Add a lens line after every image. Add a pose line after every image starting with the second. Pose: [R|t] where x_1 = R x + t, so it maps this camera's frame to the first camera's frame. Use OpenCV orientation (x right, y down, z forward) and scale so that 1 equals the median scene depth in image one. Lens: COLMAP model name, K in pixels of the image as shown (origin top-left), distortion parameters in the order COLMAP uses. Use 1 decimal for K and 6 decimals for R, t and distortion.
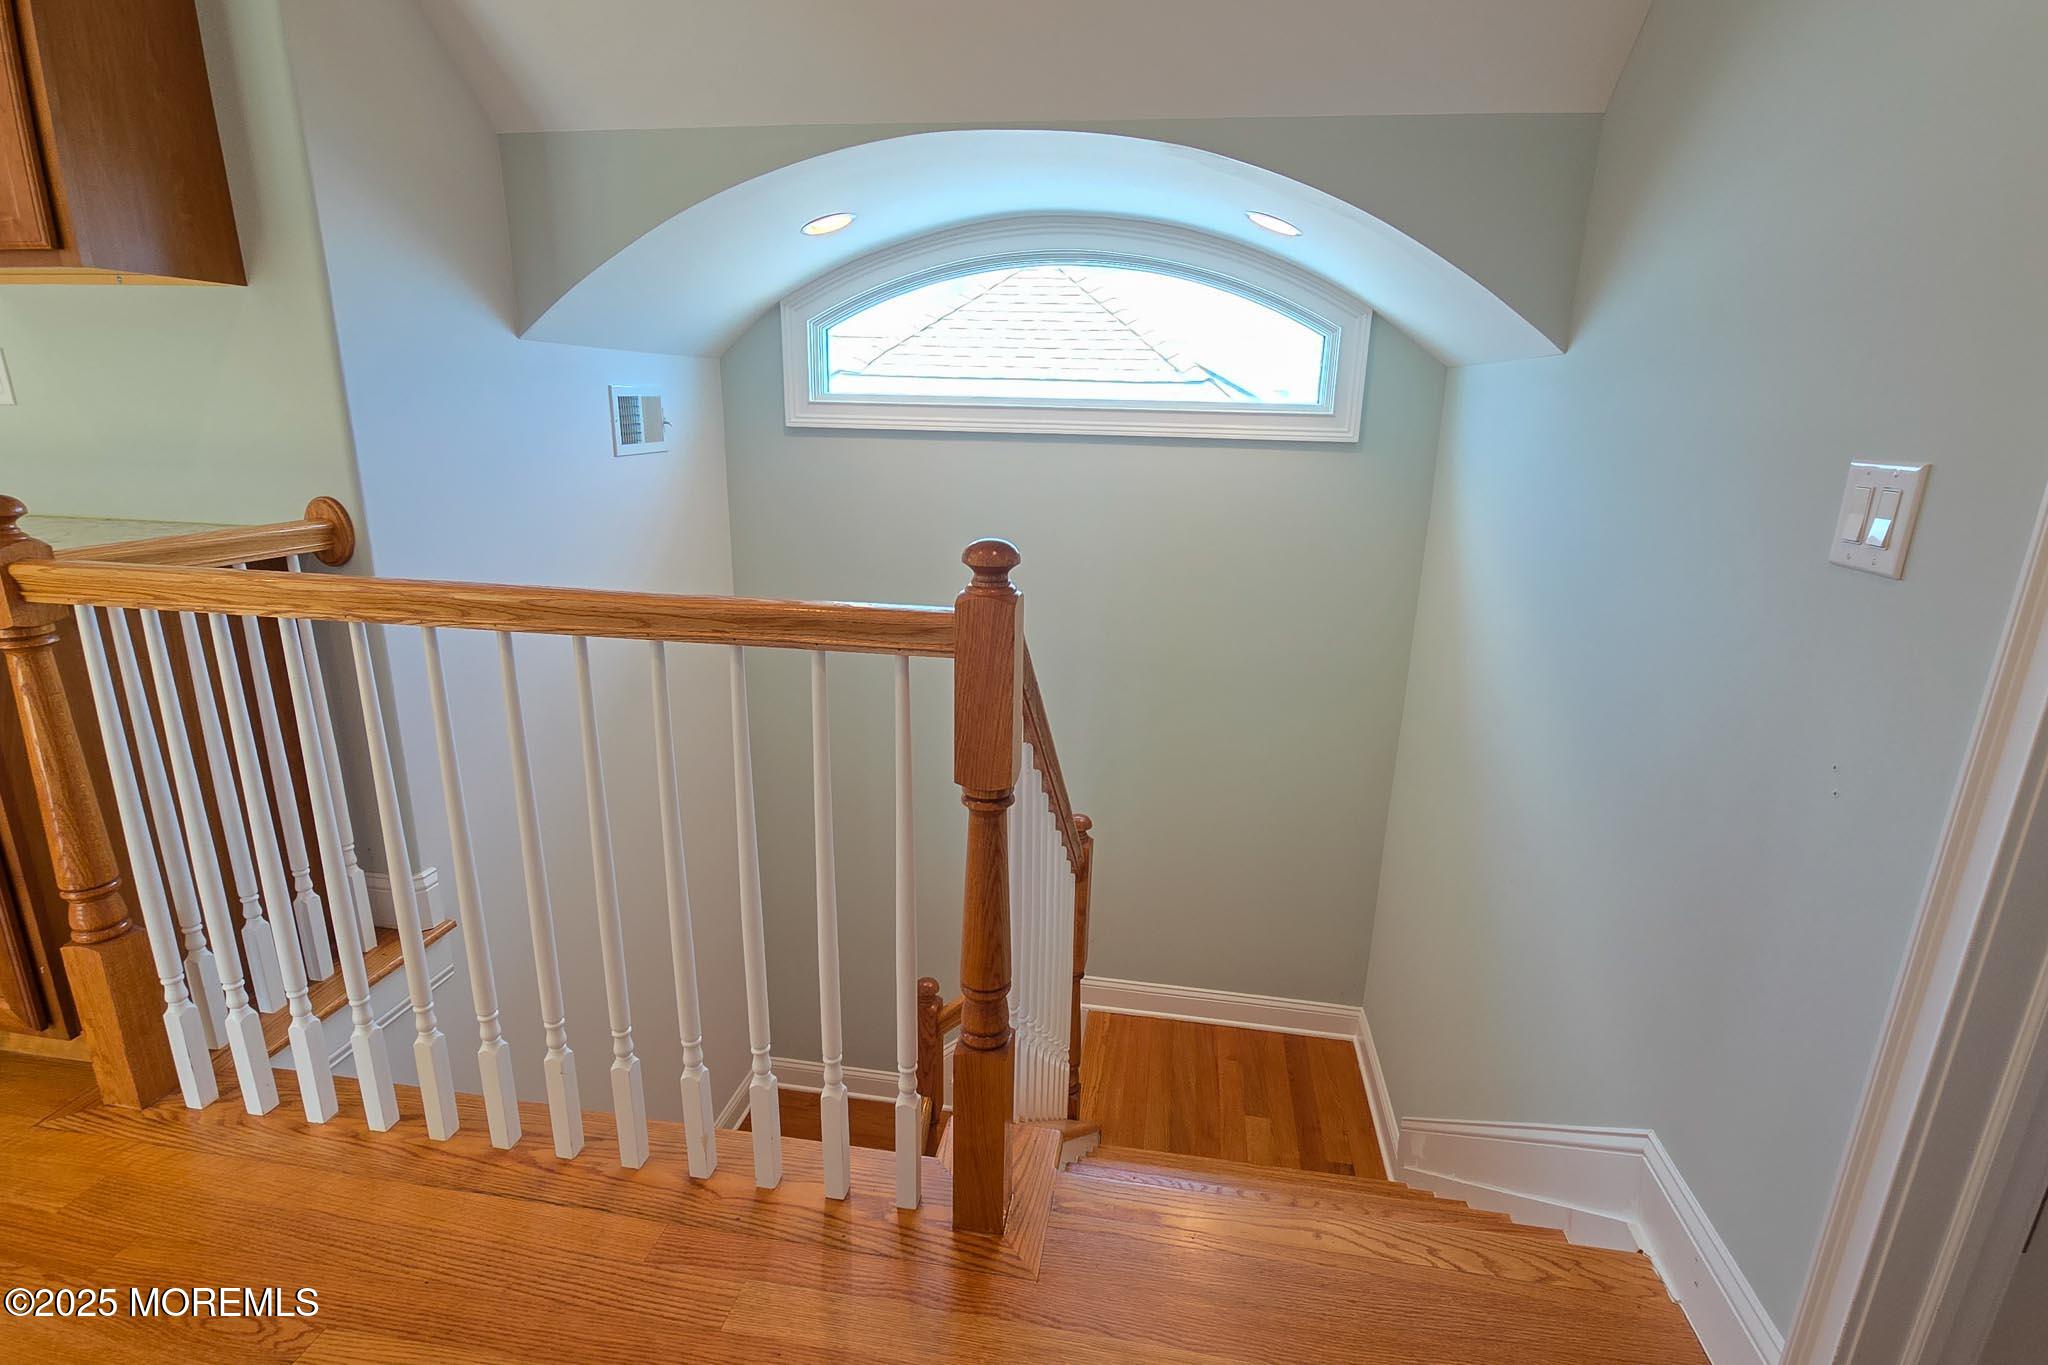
lens RADIAL K [[982.0, 0, 1024.7], [0, 982.0, 675.2], [0, 0, 1]] dist [-0.003339, -0.001703]
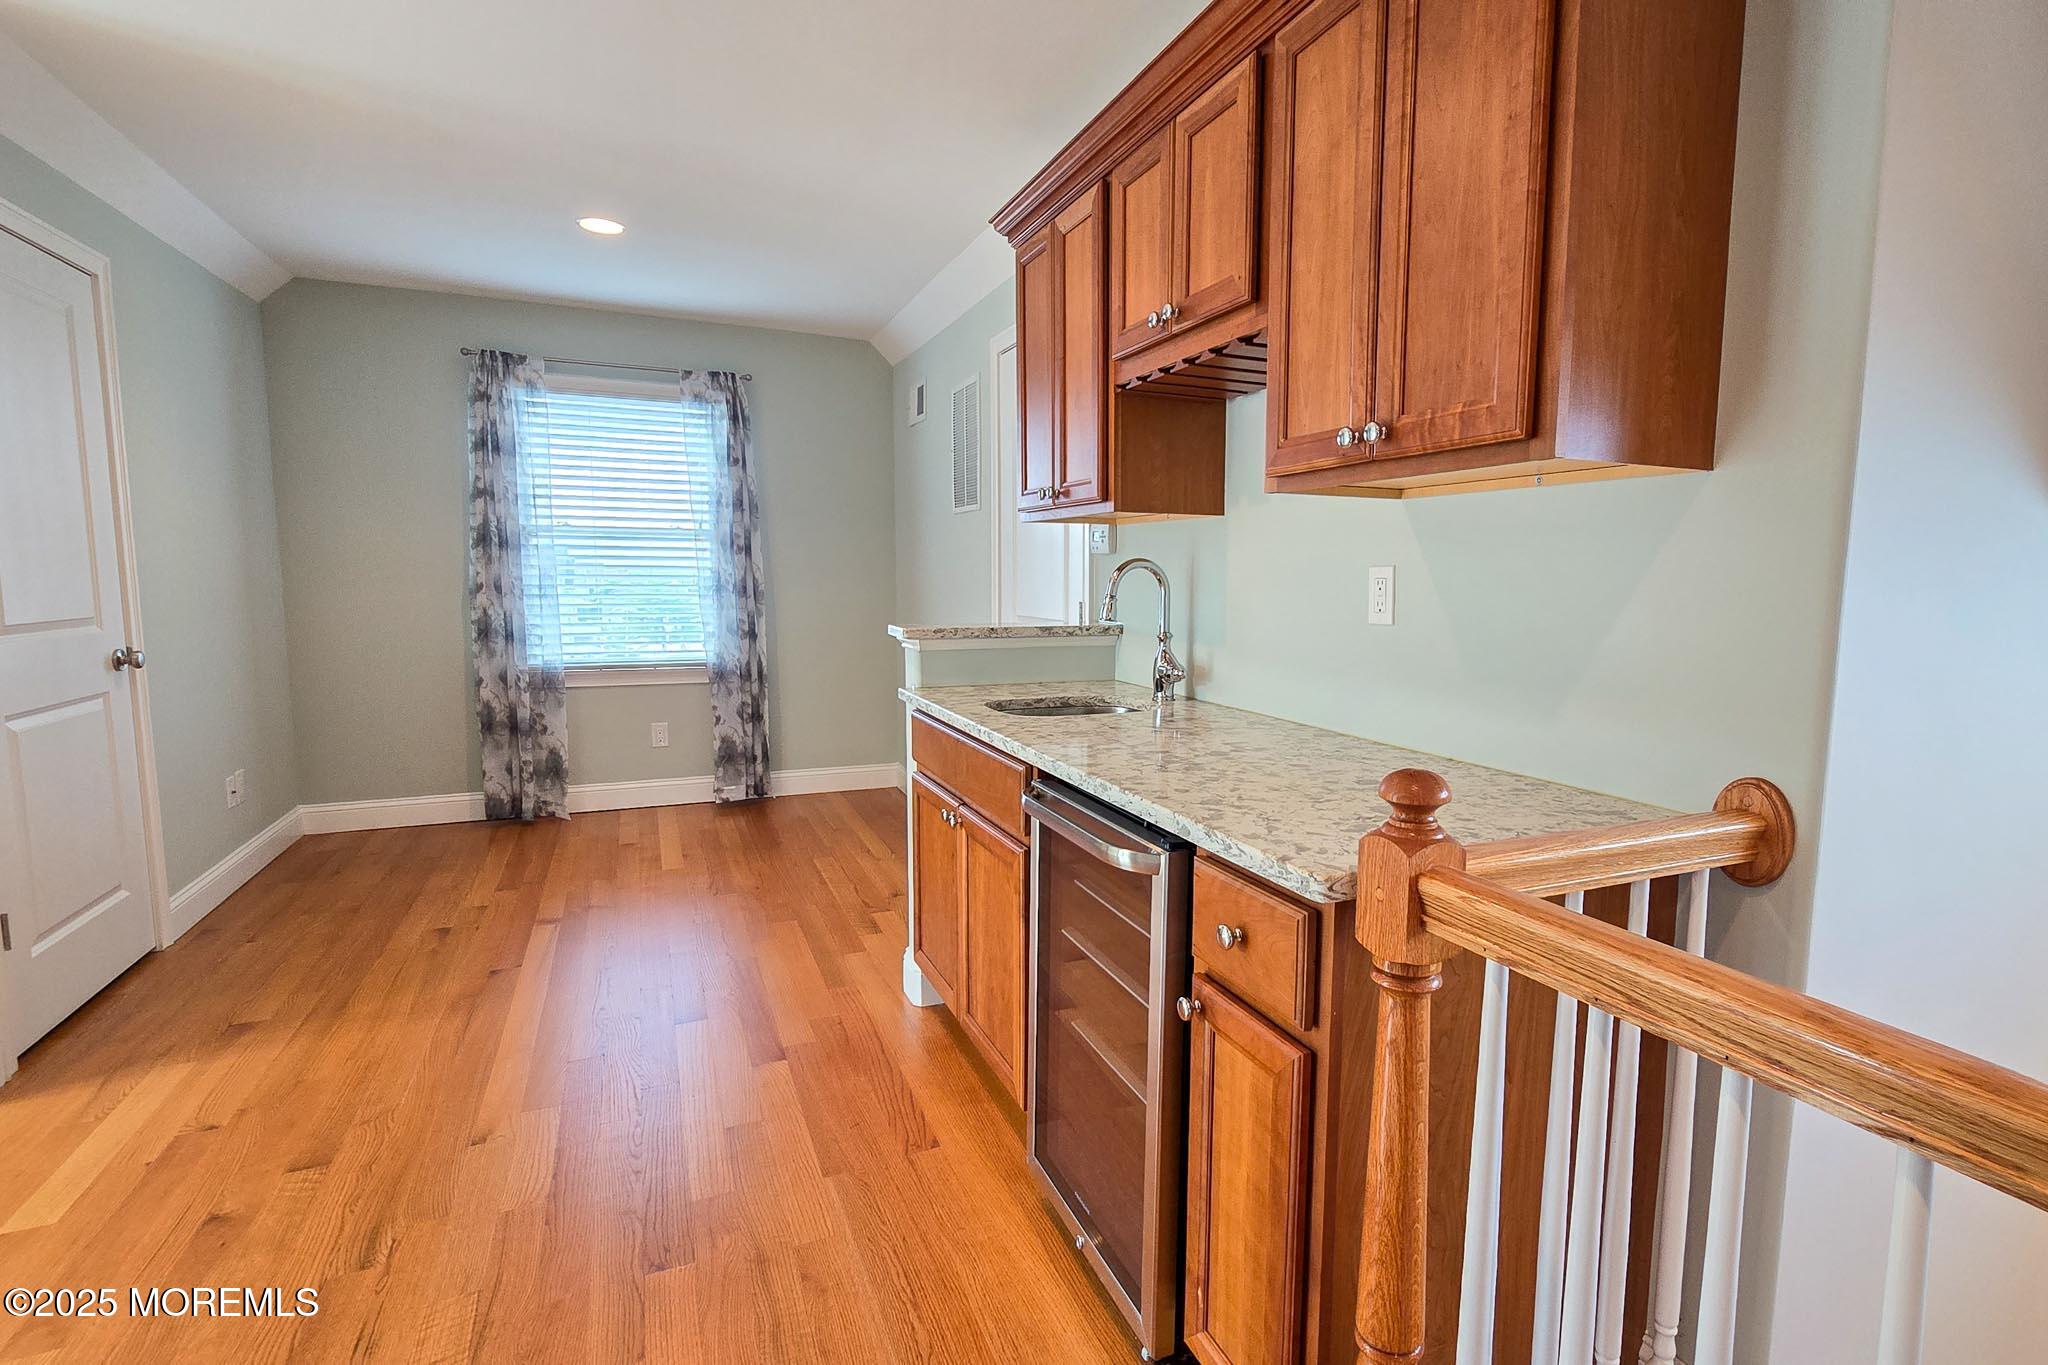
lens RADIAL K [[1007.9, 0, 1060.7], [0, 1007.9, 691.8], [0, 0, 1]] dist [-0.002153, -0.001466]
pose [[0.522984, 0.083212, -0.848271, -0.555366], [-0.231068, 0.971795, -0.047131, -0.140100], [0.820424, 0.220657, 0.527461, 0.372758]]
